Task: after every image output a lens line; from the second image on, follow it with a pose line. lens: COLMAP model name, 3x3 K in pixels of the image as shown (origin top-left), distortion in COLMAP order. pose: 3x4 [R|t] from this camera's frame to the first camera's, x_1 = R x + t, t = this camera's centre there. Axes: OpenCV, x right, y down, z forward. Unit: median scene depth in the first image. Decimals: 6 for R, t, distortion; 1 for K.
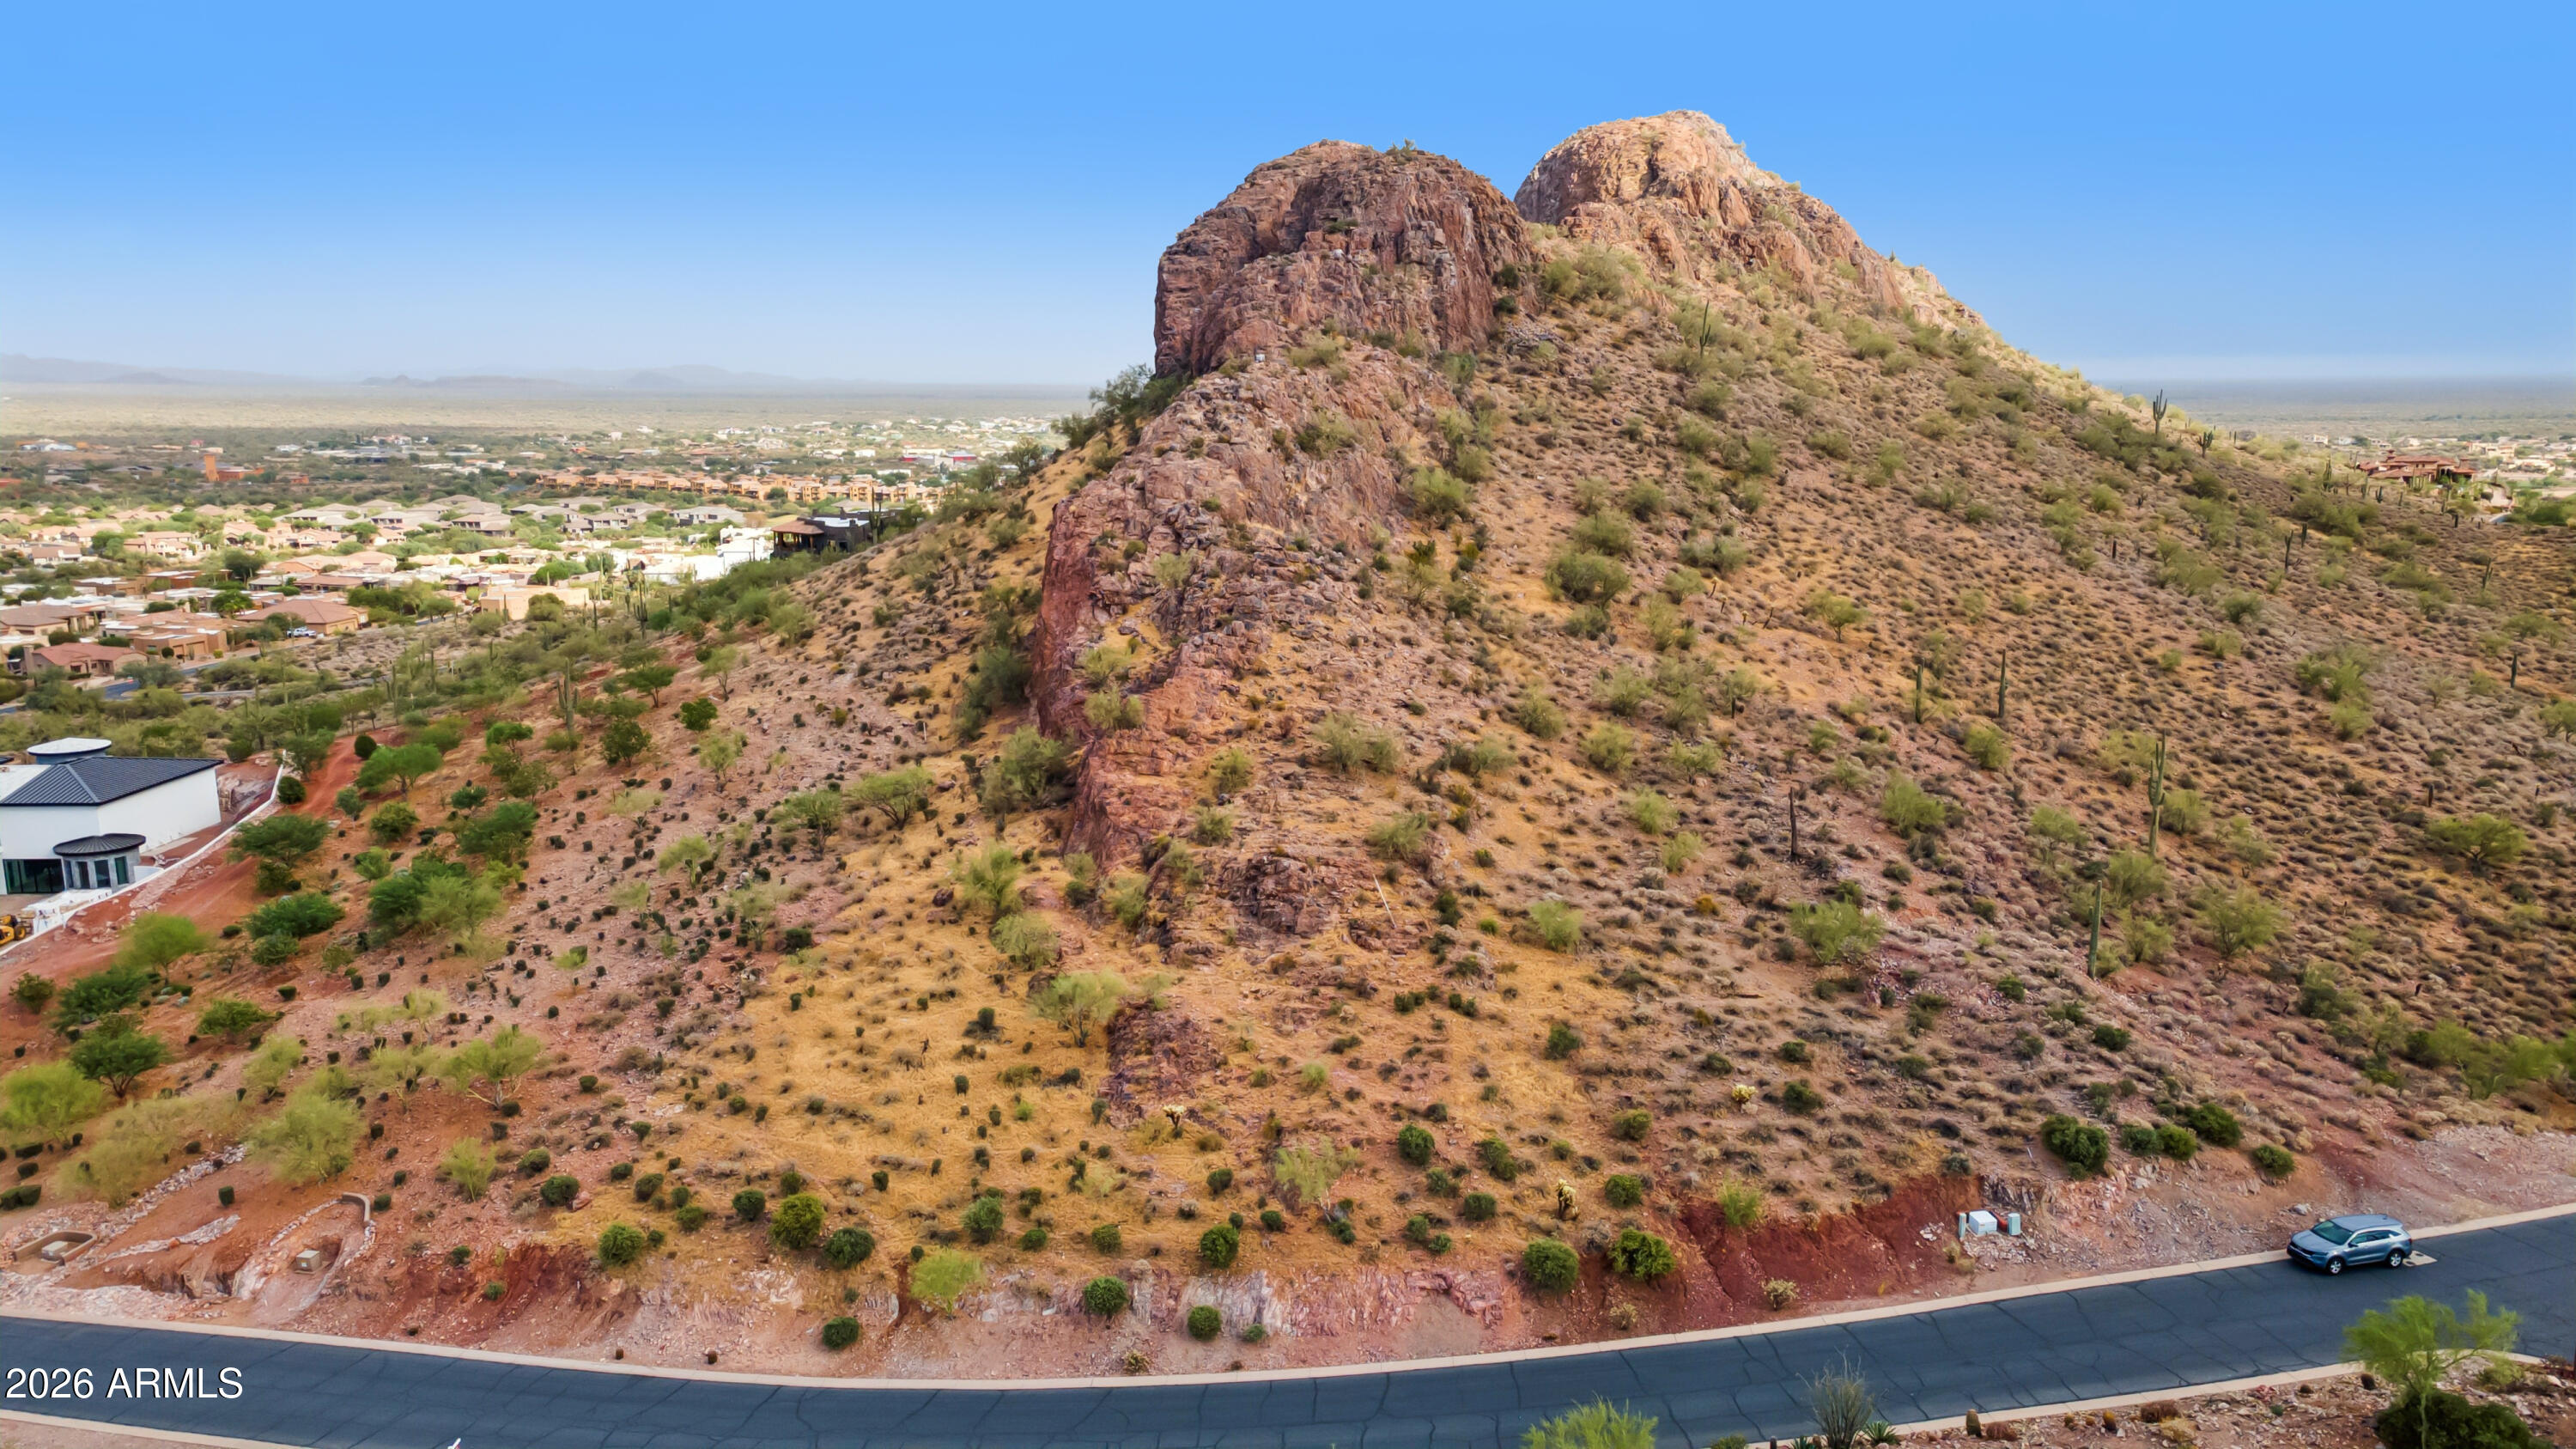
lens RADIAL K [[1890.7, 0, 1308.5], [0, 1890.7, 735.0], [0, 0, 1]] dist [0.042651, 0.003551]
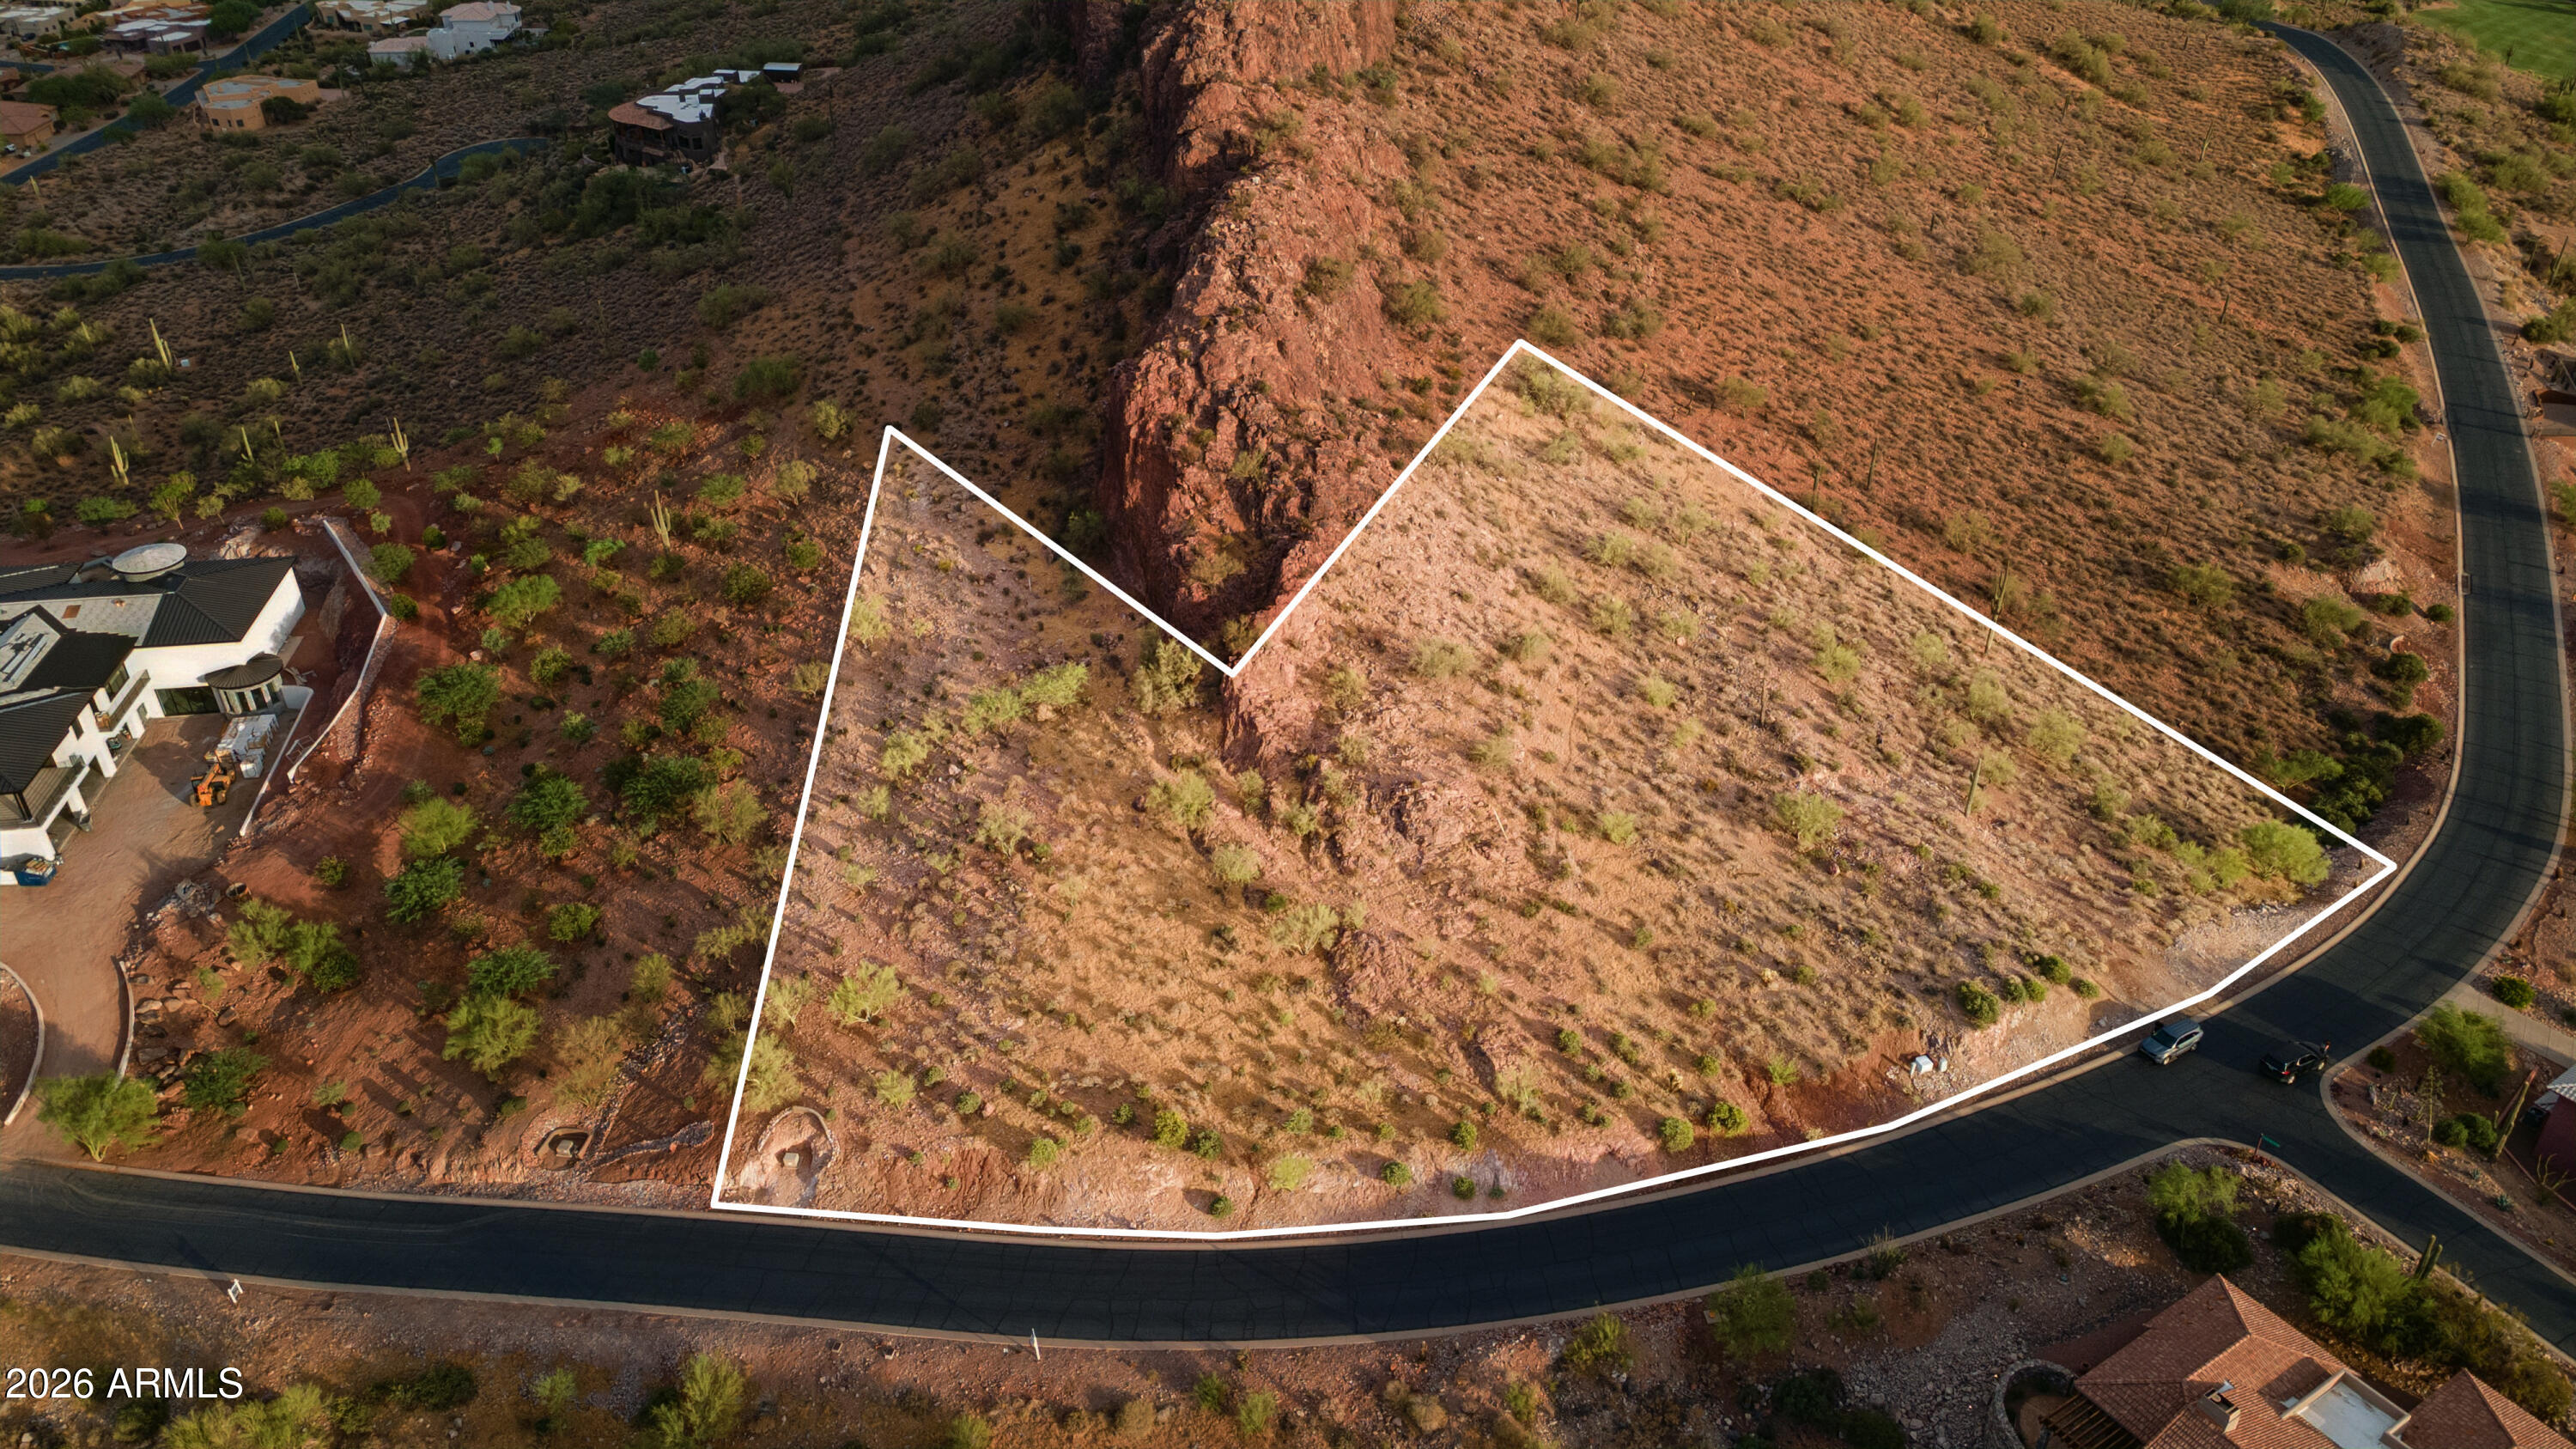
lens RADIAL K [[1880.9, 0, 1308.0], [0, 1880.9, 735.0], [0, 0, 1]] dist [0.042789, 0.000308]
pose [[0.985647, -0.077620, 0.149915, -0.307466], [0.017907, 0.931091, 0.364346, -0.490613], [-0.167865, -0.356433, 0.919118, -0.226725]]
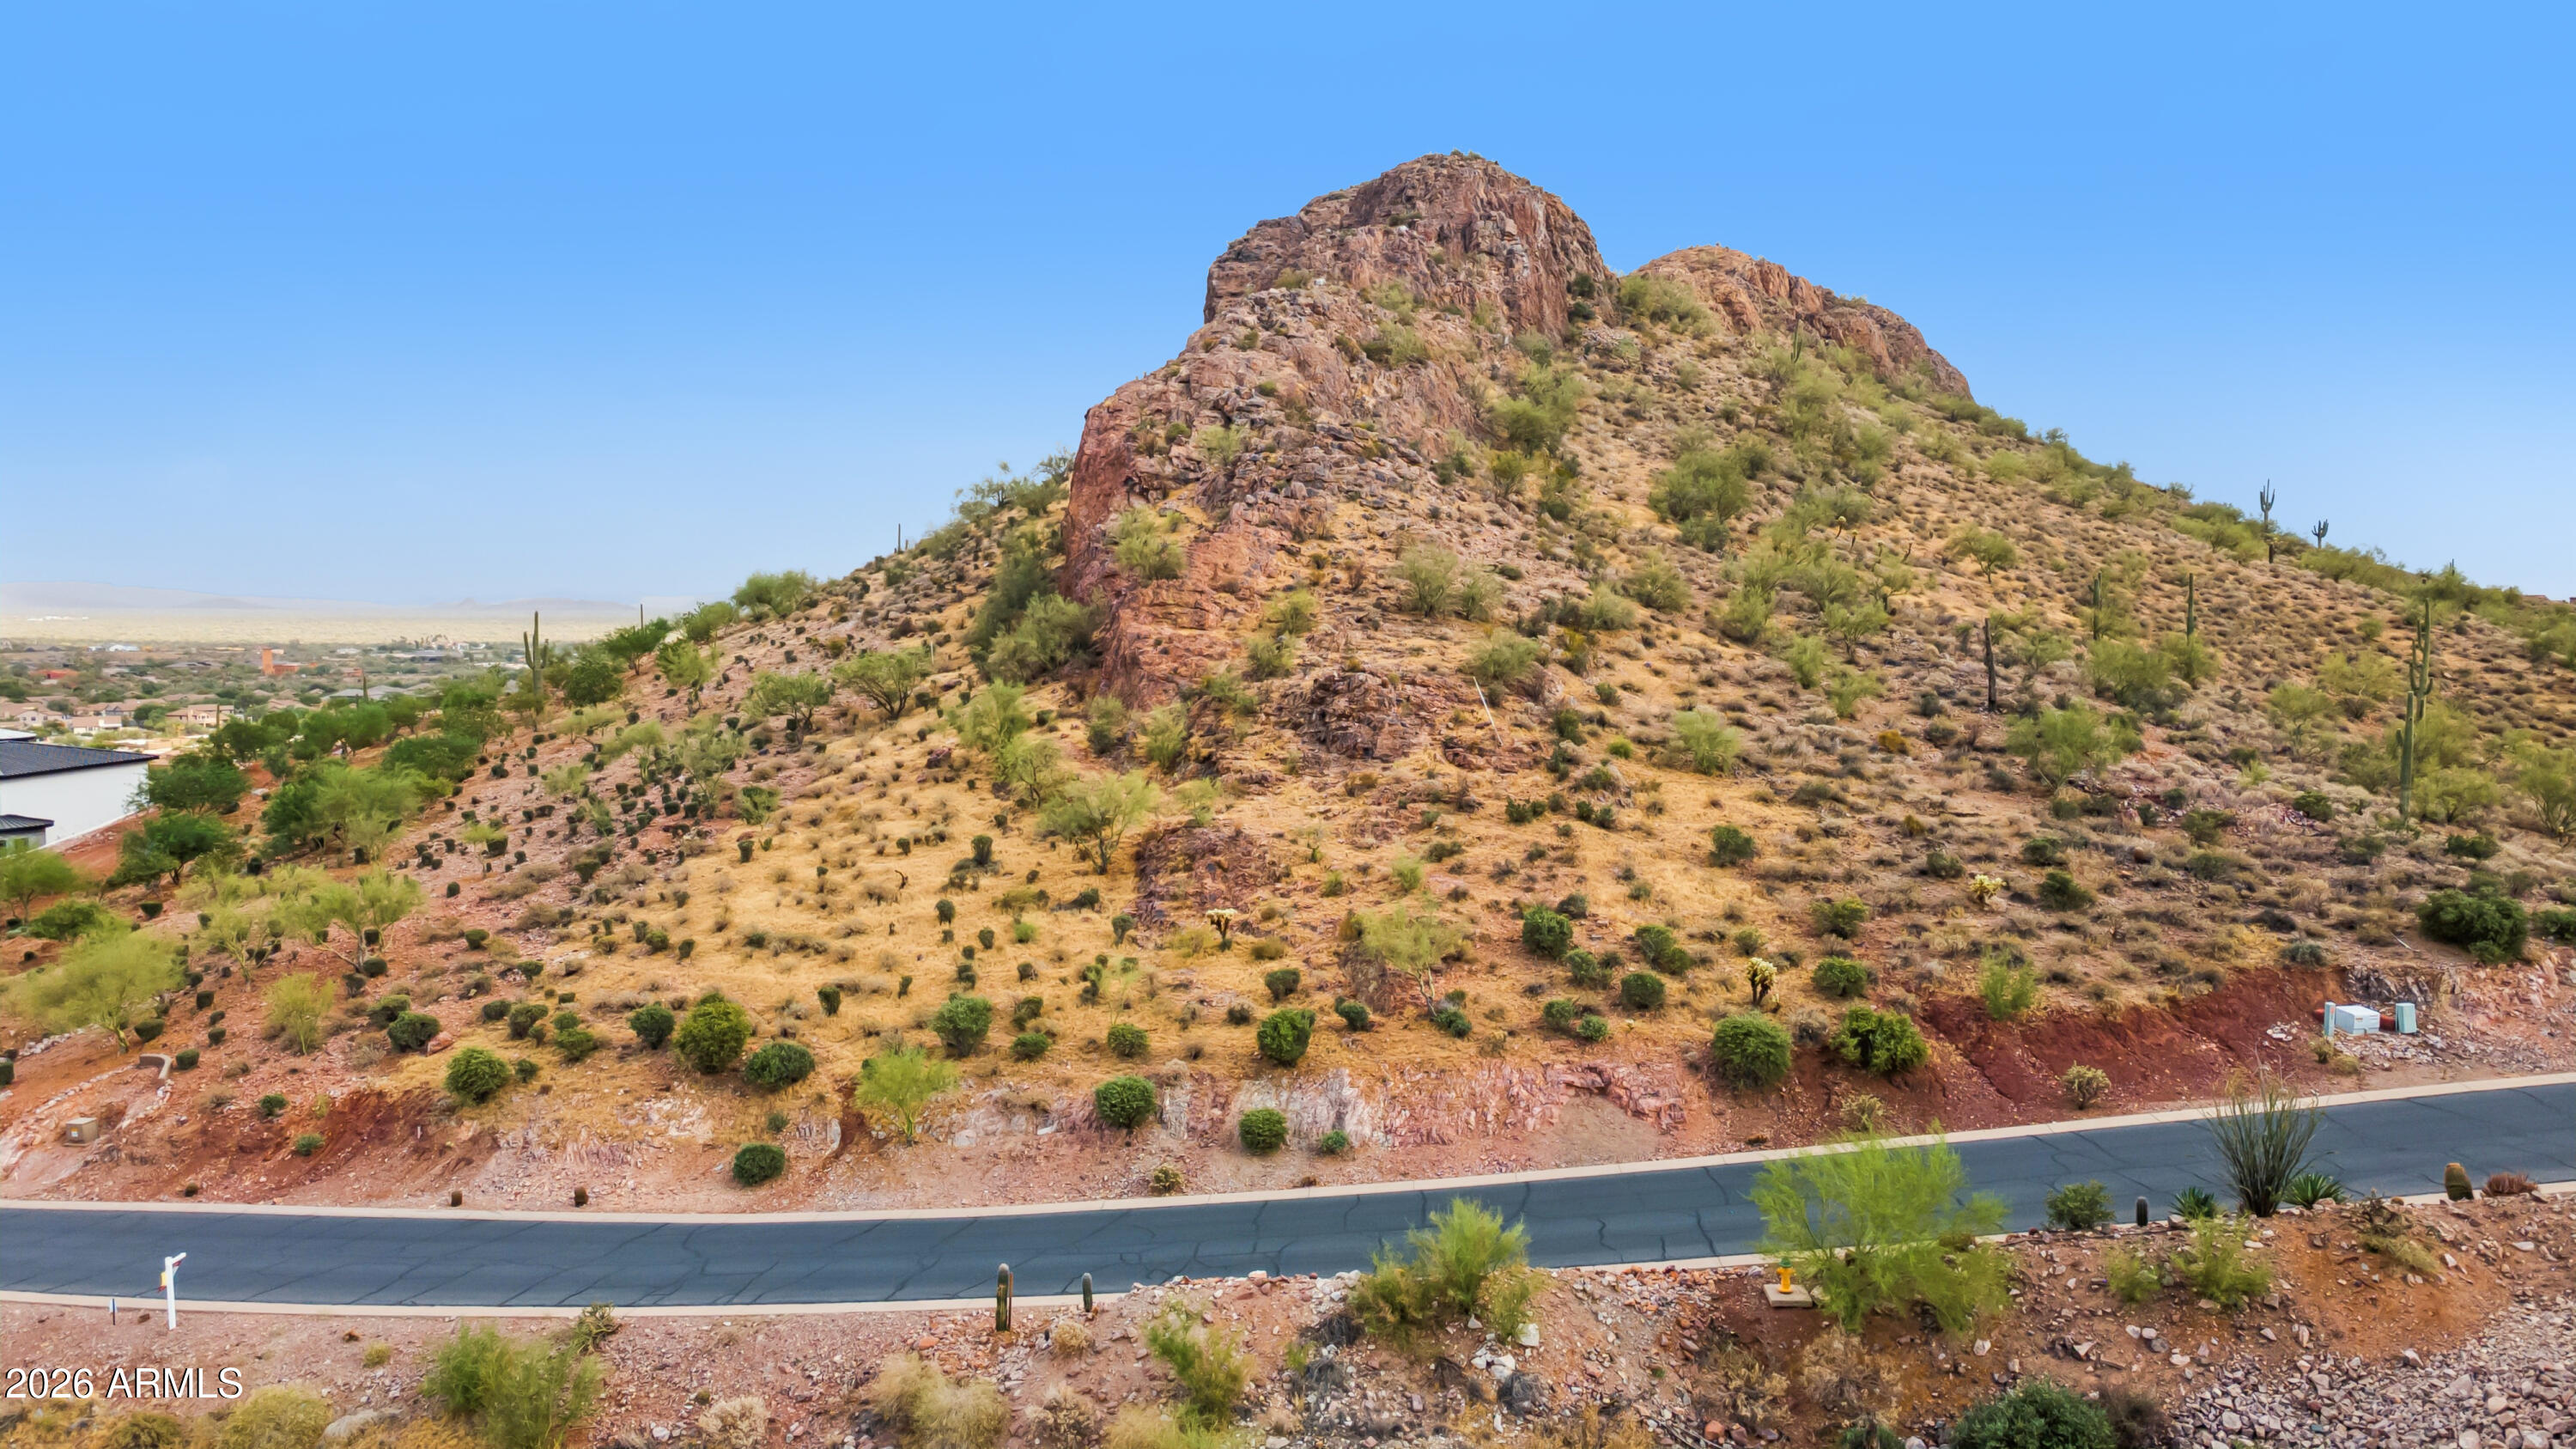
lens RADIAL K [[1890.7, 0, 1308.5], [0, 1890.7, 735.0], [0, 0, 1]] dist [0.042651, 0.003551]
pose [[0.999716, -0.001229, -0.023818, -0.016427], [-0.001610, 0.992915, -0.118818, 0.196866], [0.023795, 0.118822, 0.992630, 0.222764]]
